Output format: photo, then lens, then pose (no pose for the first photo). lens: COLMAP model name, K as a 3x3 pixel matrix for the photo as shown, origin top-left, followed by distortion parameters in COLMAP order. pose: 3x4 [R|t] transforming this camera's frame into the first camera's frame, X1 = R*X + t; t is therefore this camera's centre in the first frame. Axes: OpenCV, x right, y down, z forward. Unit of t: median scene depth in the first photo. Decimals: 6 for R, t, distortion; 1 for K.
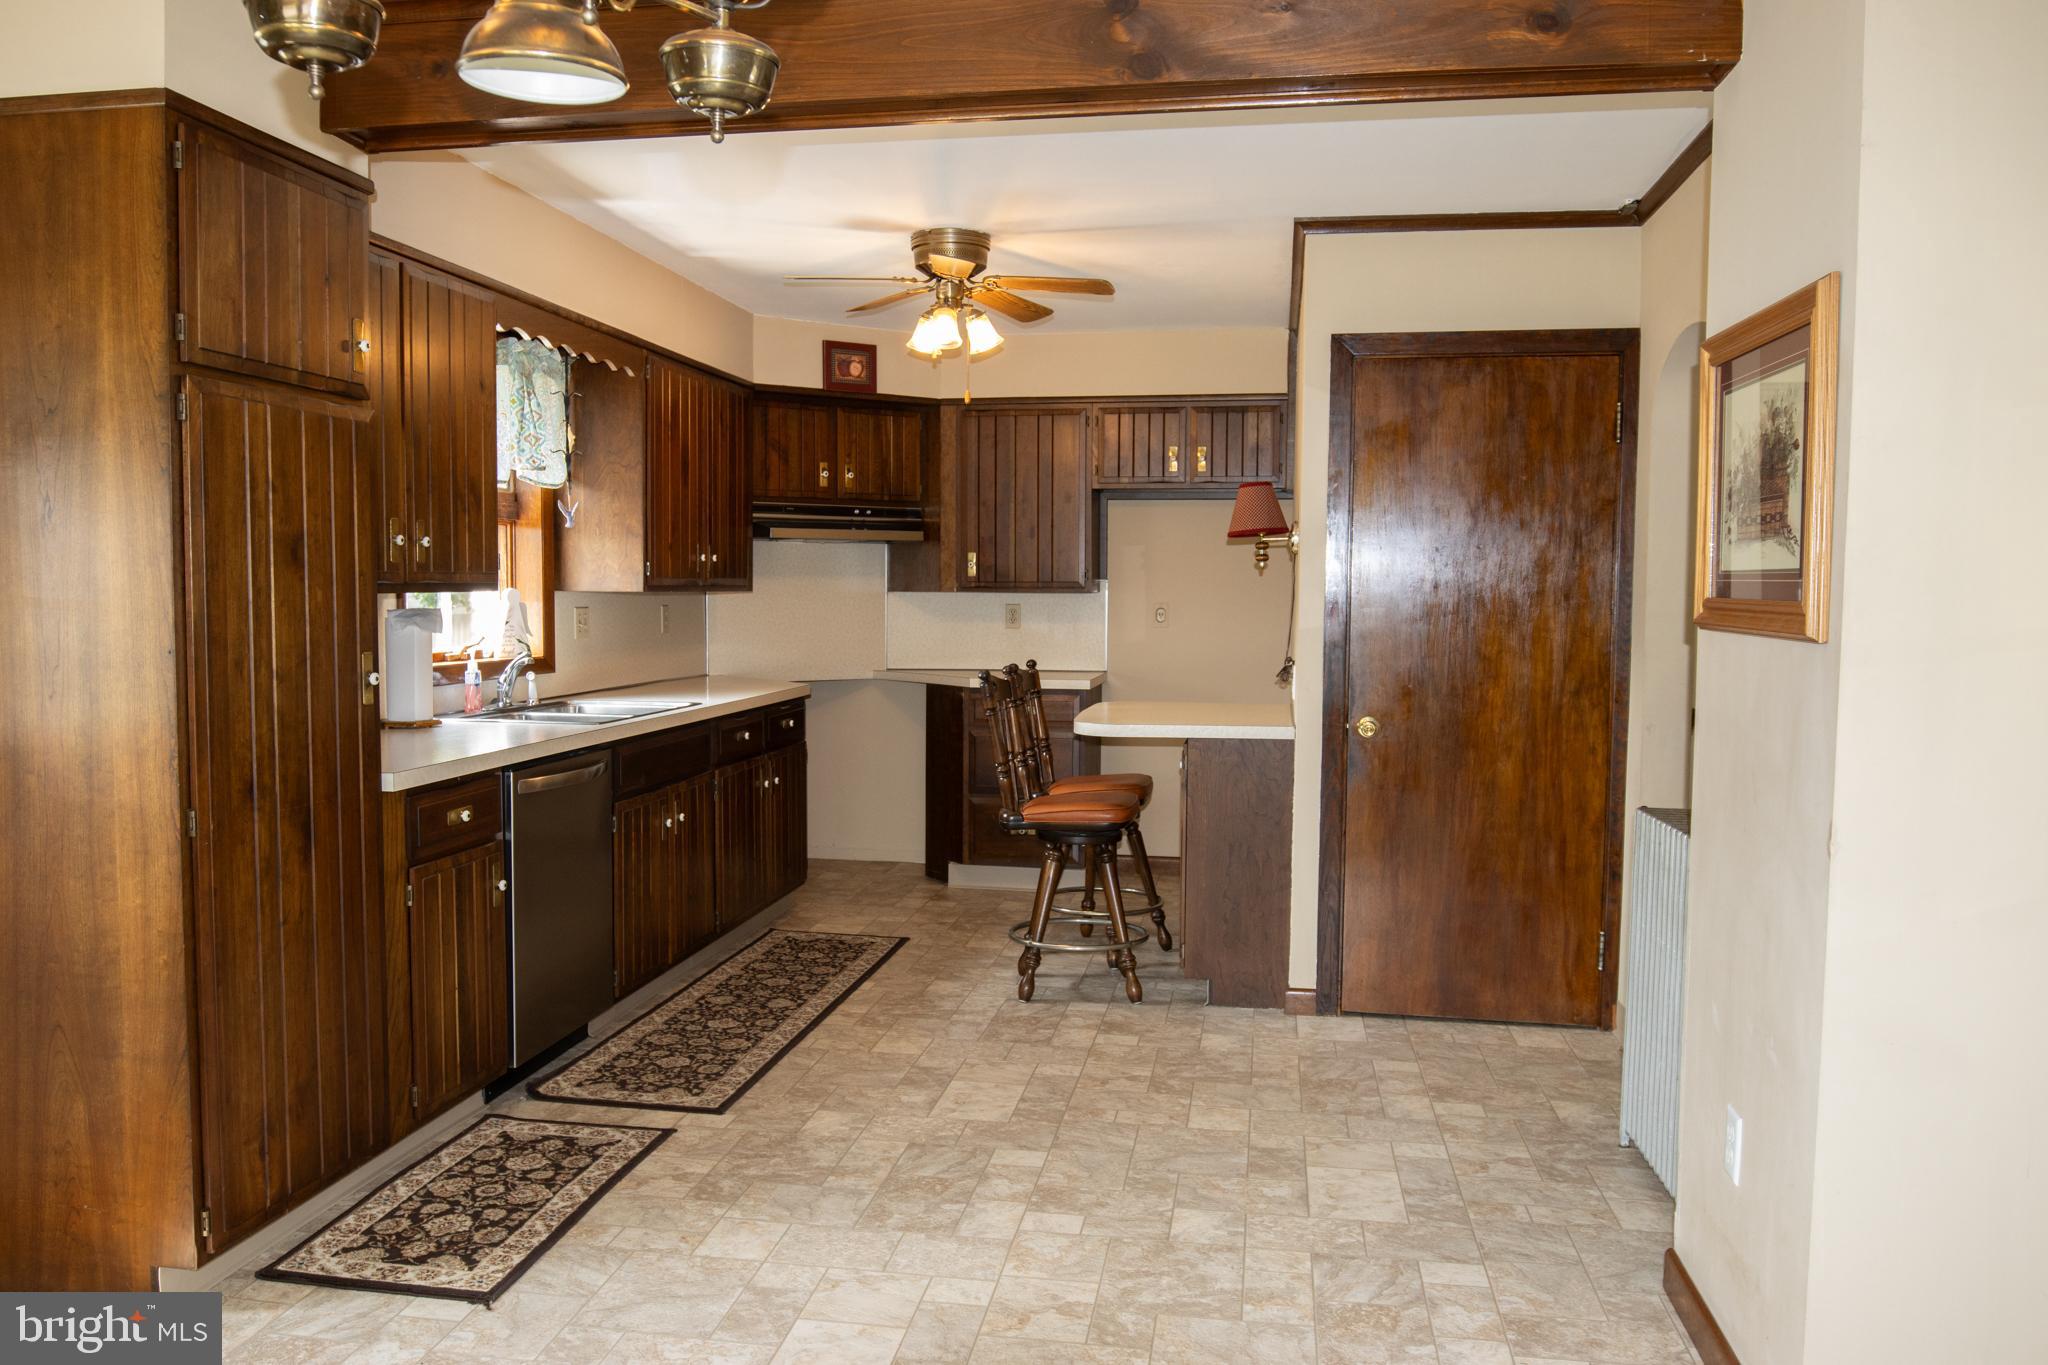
lens RADIAL K [[1545.5, 0, 1001.3], [0, 1545.5, 687.6], [0, 0, 1]] dist [-0.031756, -0.005894]
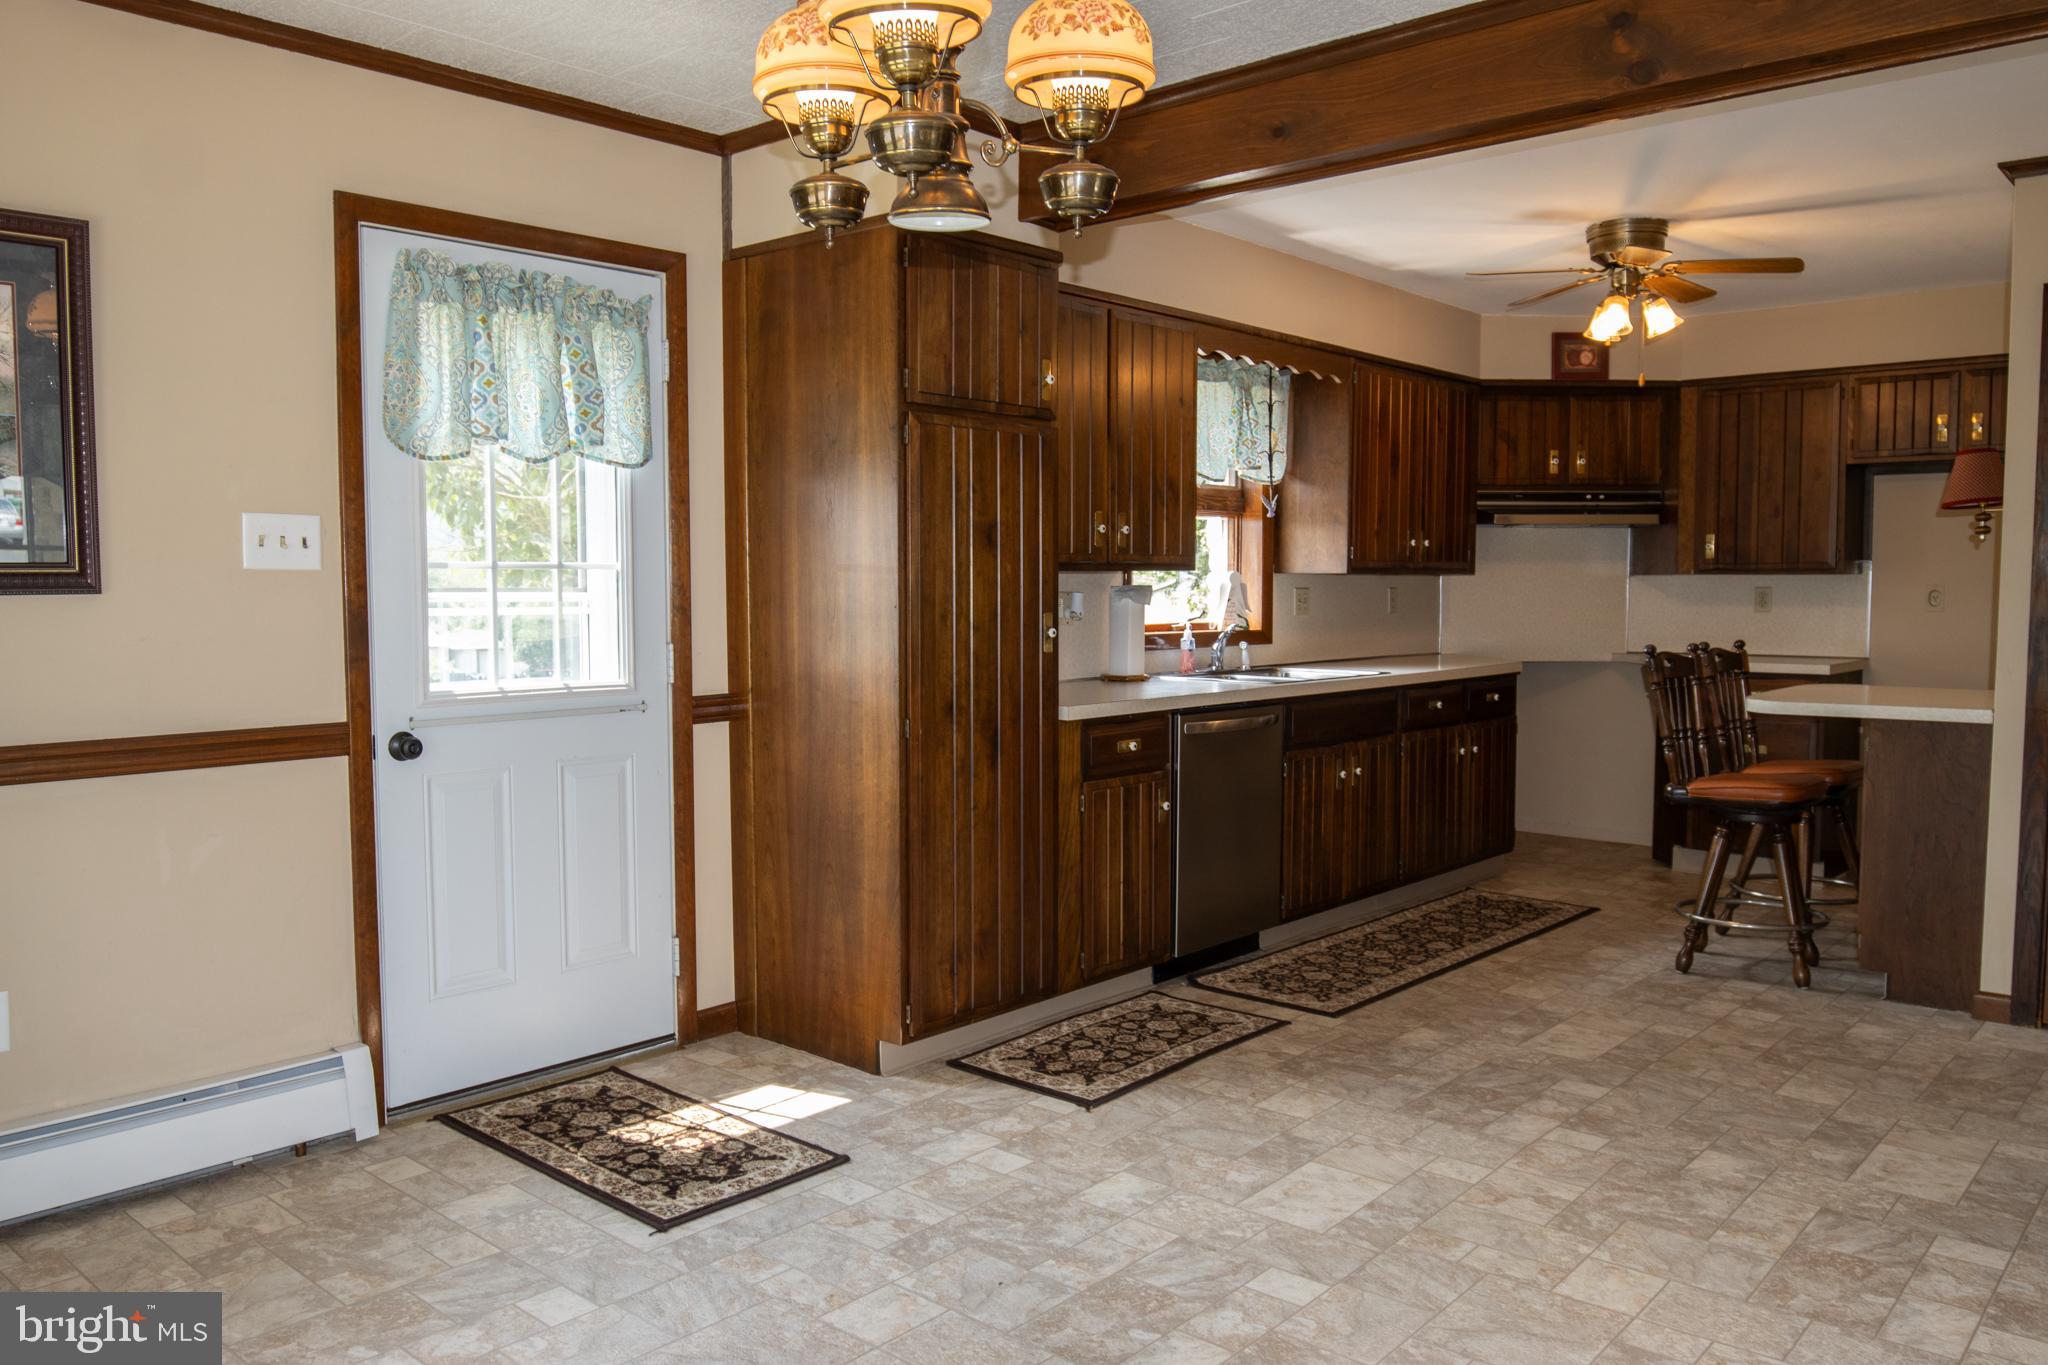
lens RADIAL K [[1524.1, 0, 1000.7], [0, 1524.1, 687.6], [0, 0, 1]] dist [-0.030816, -0.006963]
pose [[0.844896, 0.029160, -0.534136, 0.172837], [-0.028306, 0.999551, 0.009794, 0.020345], [0.534182, 0.006845, 0.845342, -0.084975]]
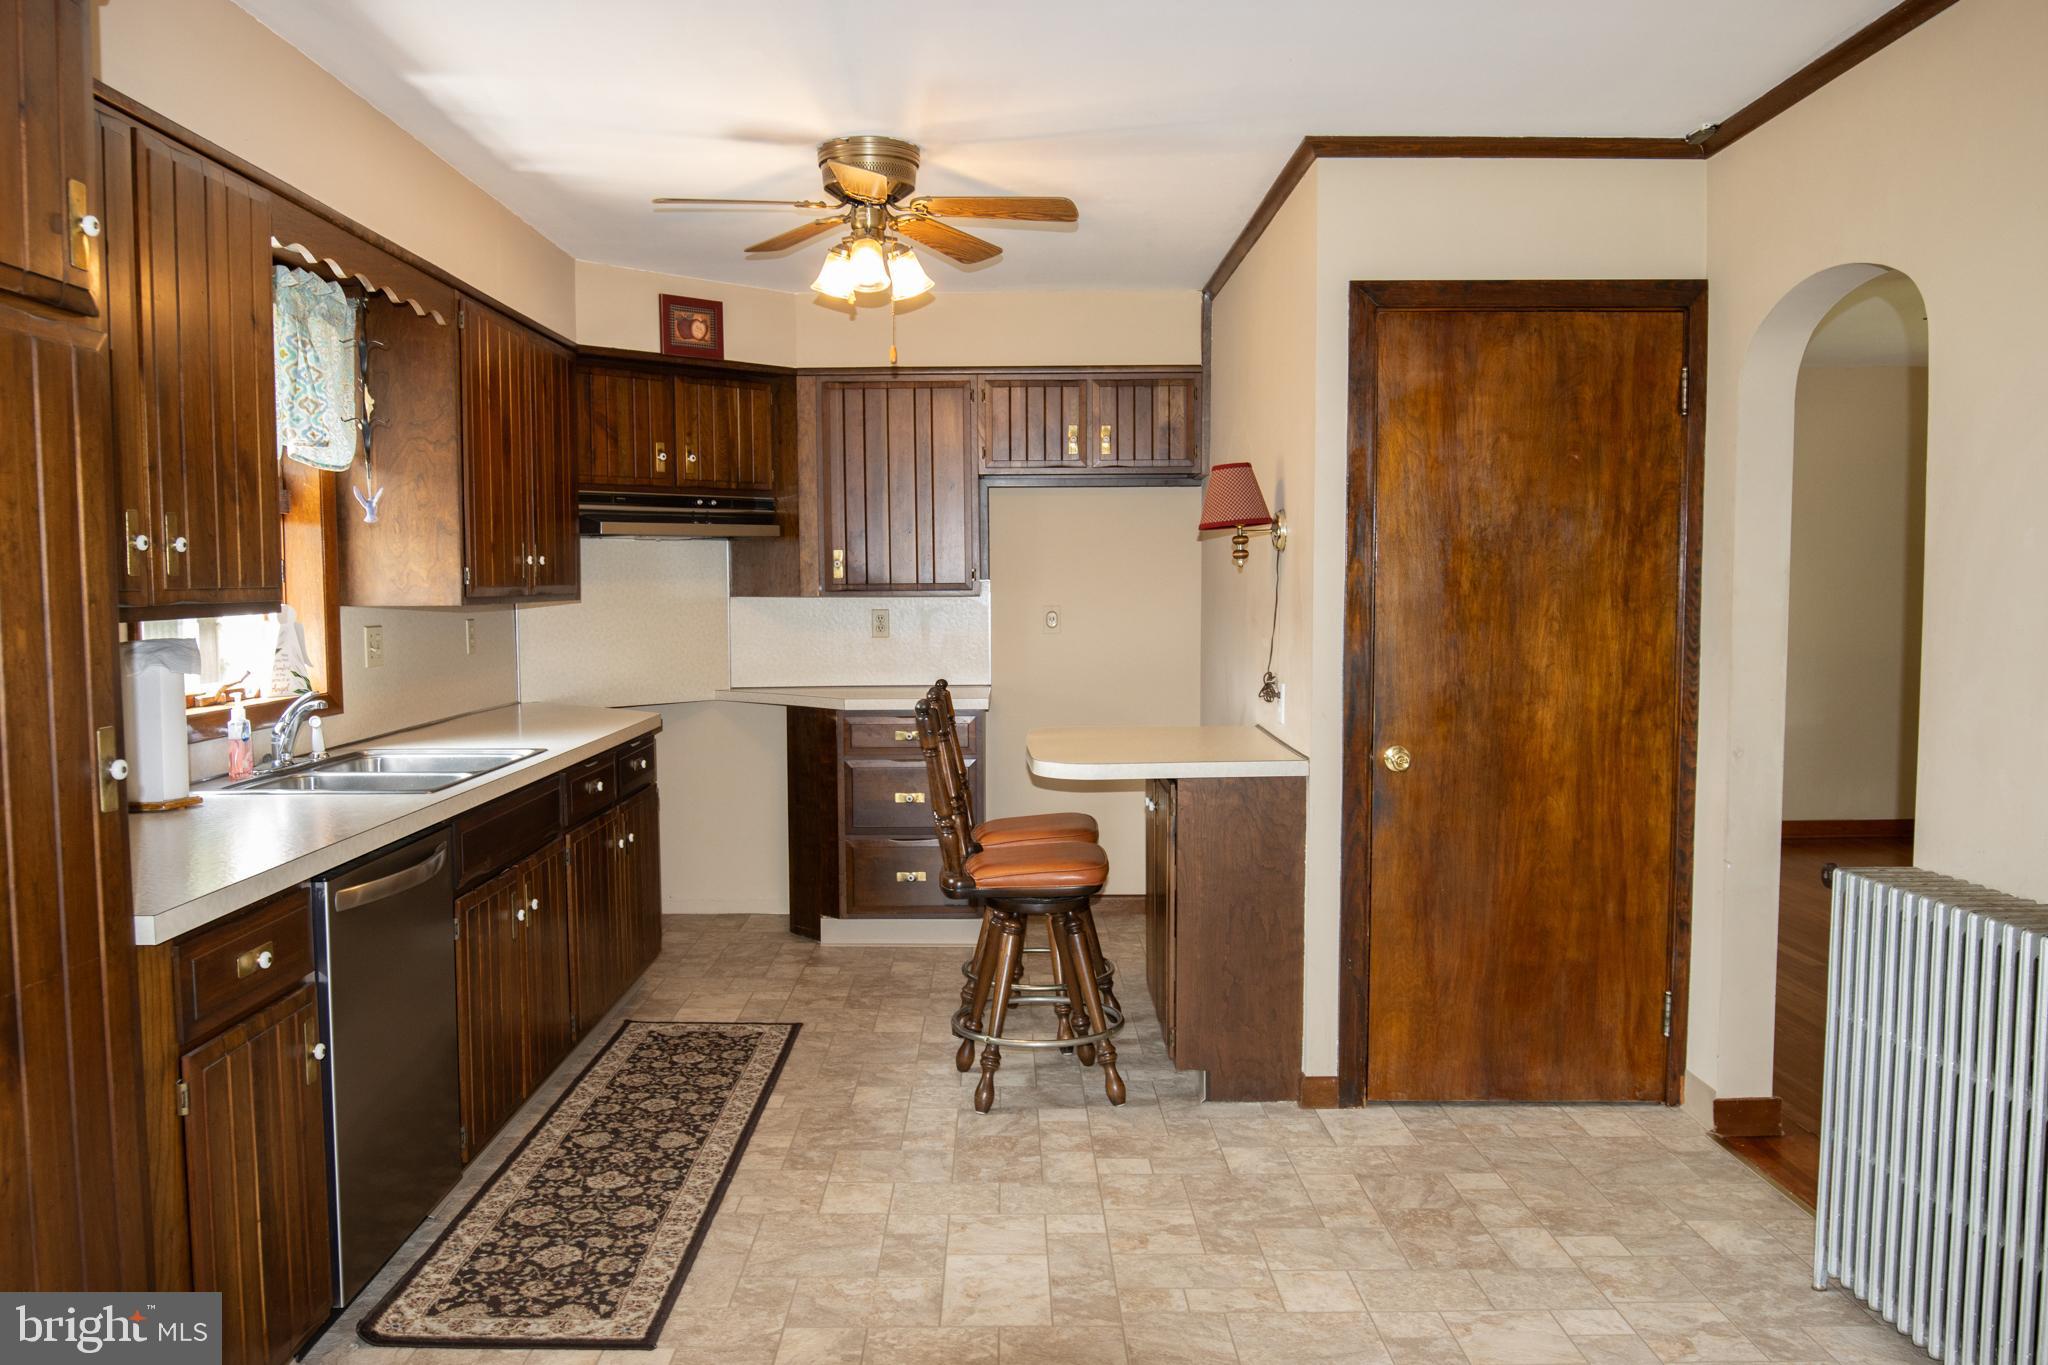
lens RADIAL K [[1524.1, 0, 1000.7], [0, 1524.1, 687.6], [0, 0, 1]] dist [-0.030816, -0.006963]
pose [[0.985038, -0.023773, 0.170690, -0.111638], [0.022778, 0.999710, 0.007781, -0.024164], [-0.170825, -0.003777, 0.985294, 0.237764]]
